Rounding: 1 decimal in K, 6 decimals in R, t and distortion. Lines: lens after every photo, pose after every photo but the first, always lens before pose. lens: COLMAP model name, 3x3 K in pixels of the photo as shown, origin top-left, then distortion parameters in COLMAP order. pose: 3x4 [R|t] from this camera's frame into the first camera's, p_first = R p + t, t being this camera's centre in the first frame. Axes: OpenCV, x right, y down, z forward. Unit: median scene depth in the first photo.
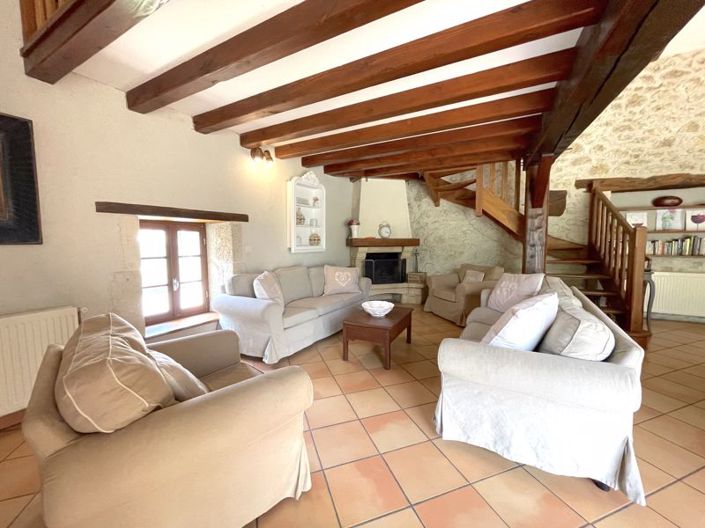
lens RADIAL K [[283.2, 0, 352.5], [0, 283.2, 264.0], [0, 0, 1]] dist [-0.001507, -0.000532]
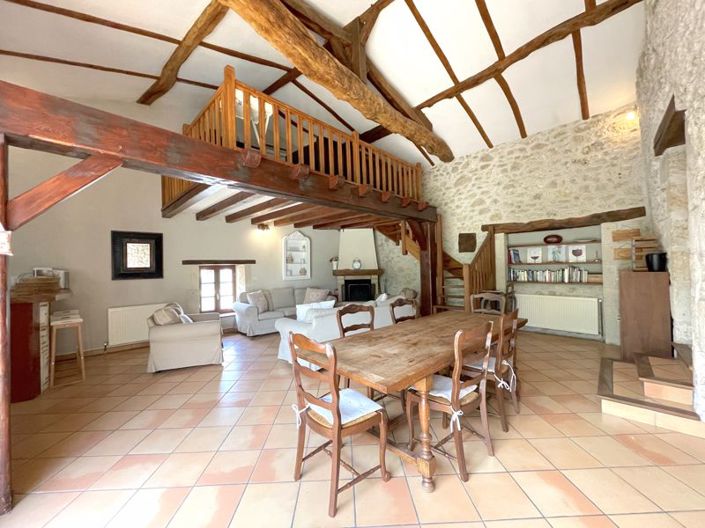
lens RADIAL K [[283.2, 0, 352.5], [0, 283.2, 264.0], [0, 0, 1]] dist [-0.001507, -0.000532]
pose [[0.952201, -0.016300, -0.305036, 0.649293], [-0.009257, 0.996577, -0.082149, -0.000192], [0.305331, 0.081046, 0.948791, -0.457644]]
